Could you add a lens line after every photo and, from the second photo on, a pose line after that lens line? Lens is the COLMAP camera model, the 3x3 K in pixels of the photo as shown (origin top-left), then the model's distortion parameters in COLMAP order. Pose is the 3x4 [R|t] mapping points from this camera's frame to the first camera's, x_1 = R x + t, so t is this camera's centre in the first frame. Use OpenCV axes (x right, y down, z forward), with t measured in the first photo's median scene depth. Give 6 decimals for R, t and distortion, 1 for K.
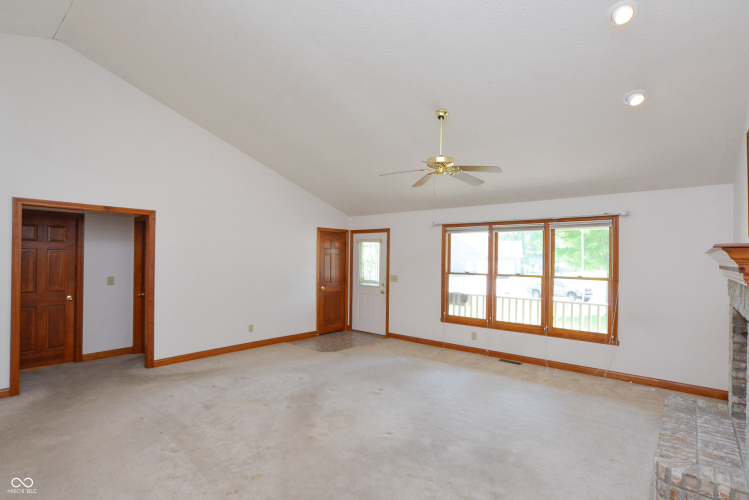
lens RADIAL K [[370.8, 0, 381.3], [0, 370.8, 254.5], [0, 0, 1]] dist [-0.025776, 0.016402]
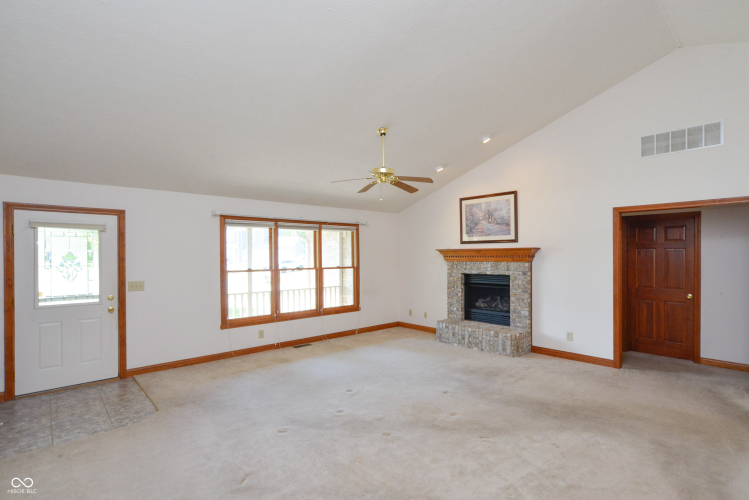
lens RADIAL K [[370.8, 0, 381.3], [0, 370.8, 254.5], [0, 0, 1]] dist [-0.025776, 0.016402]
pose [[0.135958, -0.013394, 0.990624, -0.682436], [-0.002152, 0.999902, 0.013815, -0.003601], [-0.990712, -0.004010, 0.135915, 0.567592]]
